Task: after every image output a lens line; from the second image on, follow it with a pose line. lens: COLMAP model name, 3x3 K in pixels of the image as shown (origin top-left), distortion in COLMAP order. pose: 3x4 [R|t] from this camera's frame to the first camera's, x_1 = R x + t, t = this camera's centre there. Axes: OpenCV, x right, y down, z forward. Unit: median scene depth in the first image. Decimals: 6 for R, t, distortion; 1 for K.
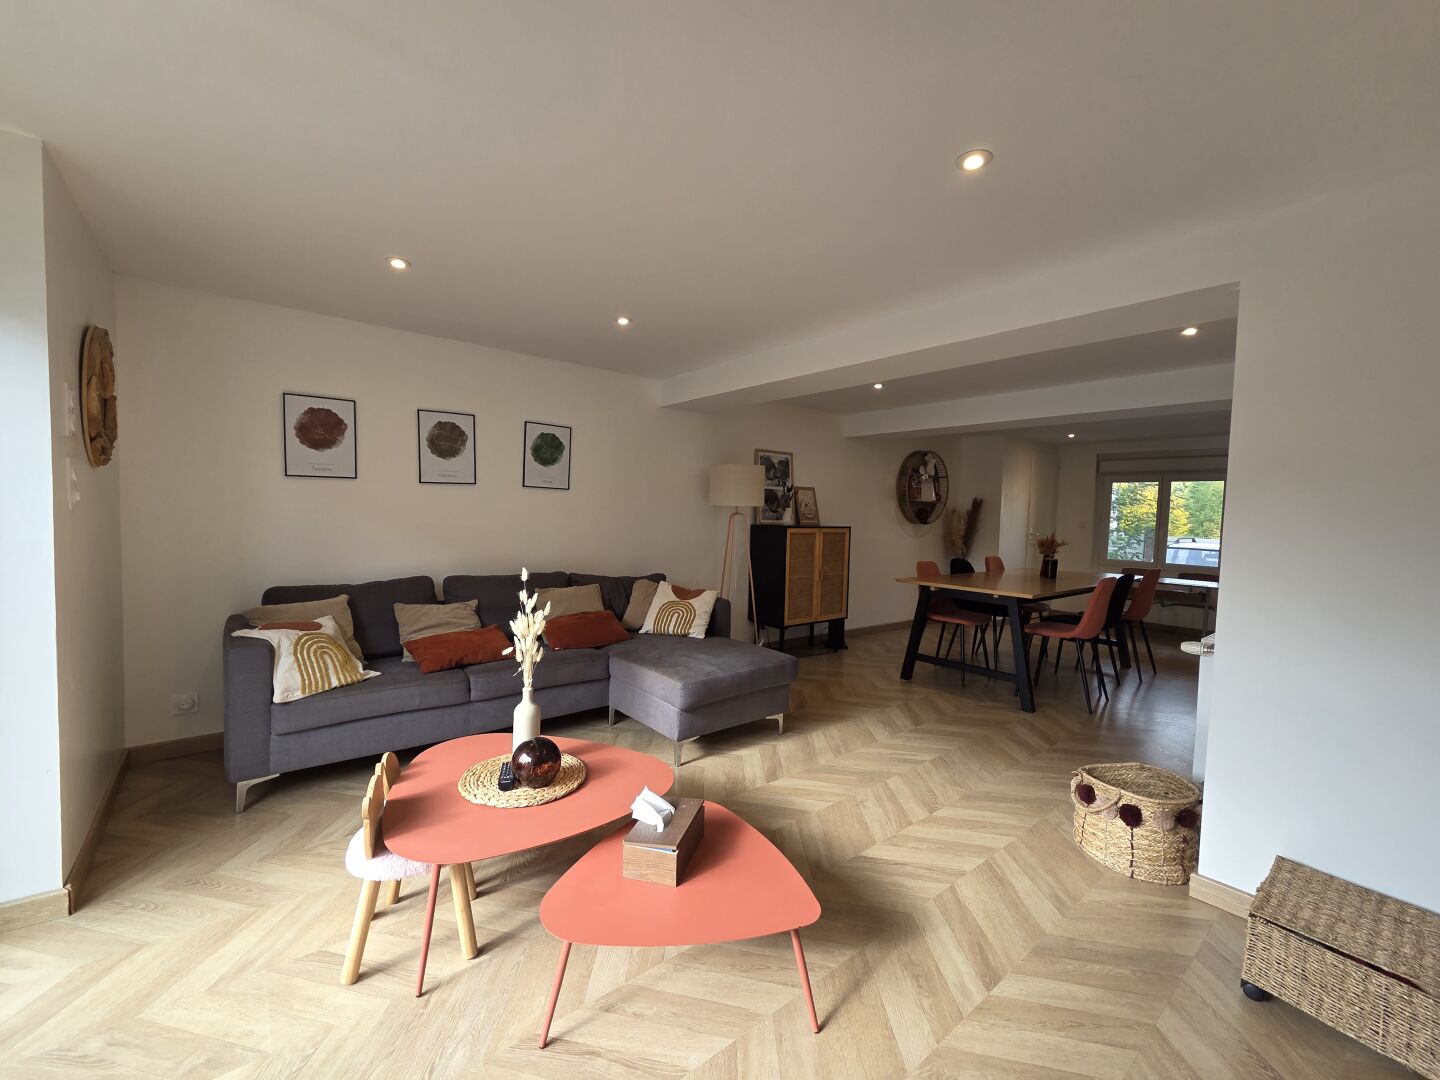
lens RADIAL K [[592.3, 0, 720.0], [0, 592.3, 540.0], [0, 0, 1]] dist [-0.000871, -0.000128]
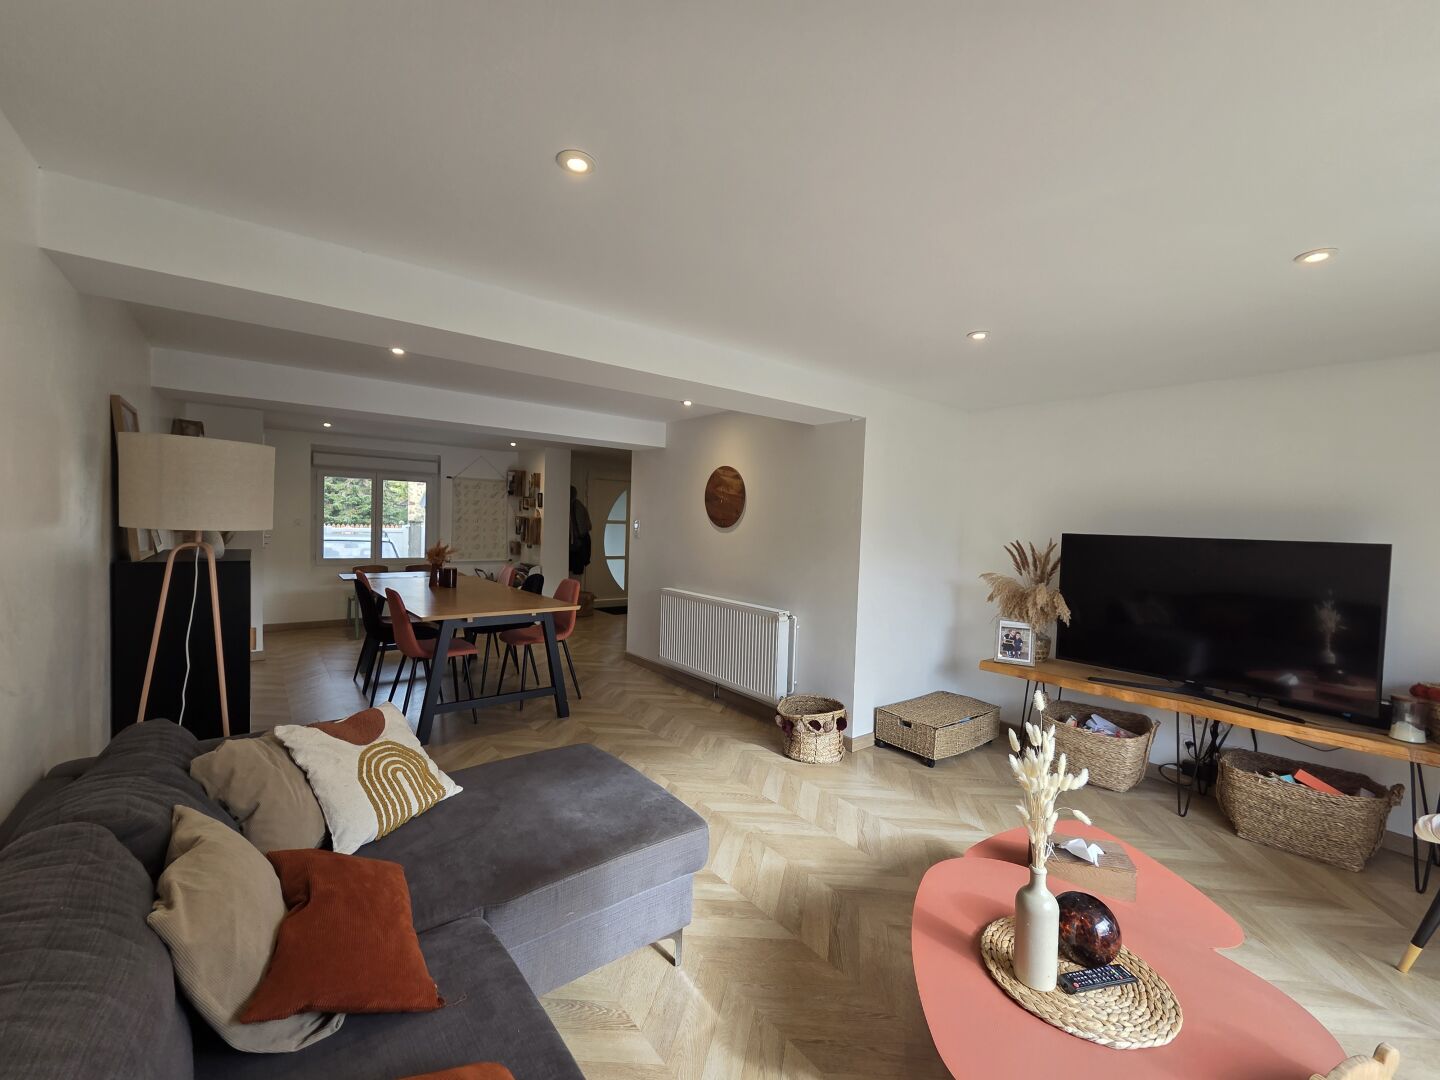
lens RADIAL K [[592.3, 0, 720.0], [0, 592.3, 540.0], [0, 0, 1]] dist [-0.000871, -0.000128]
pose [[0.029390, -0.063740, 0.997534, -0.546431], [0.021465, 0.997775, 0.063123, -0.091208], [-0.999338, 0.019557, 0.030693, 0.749633]]
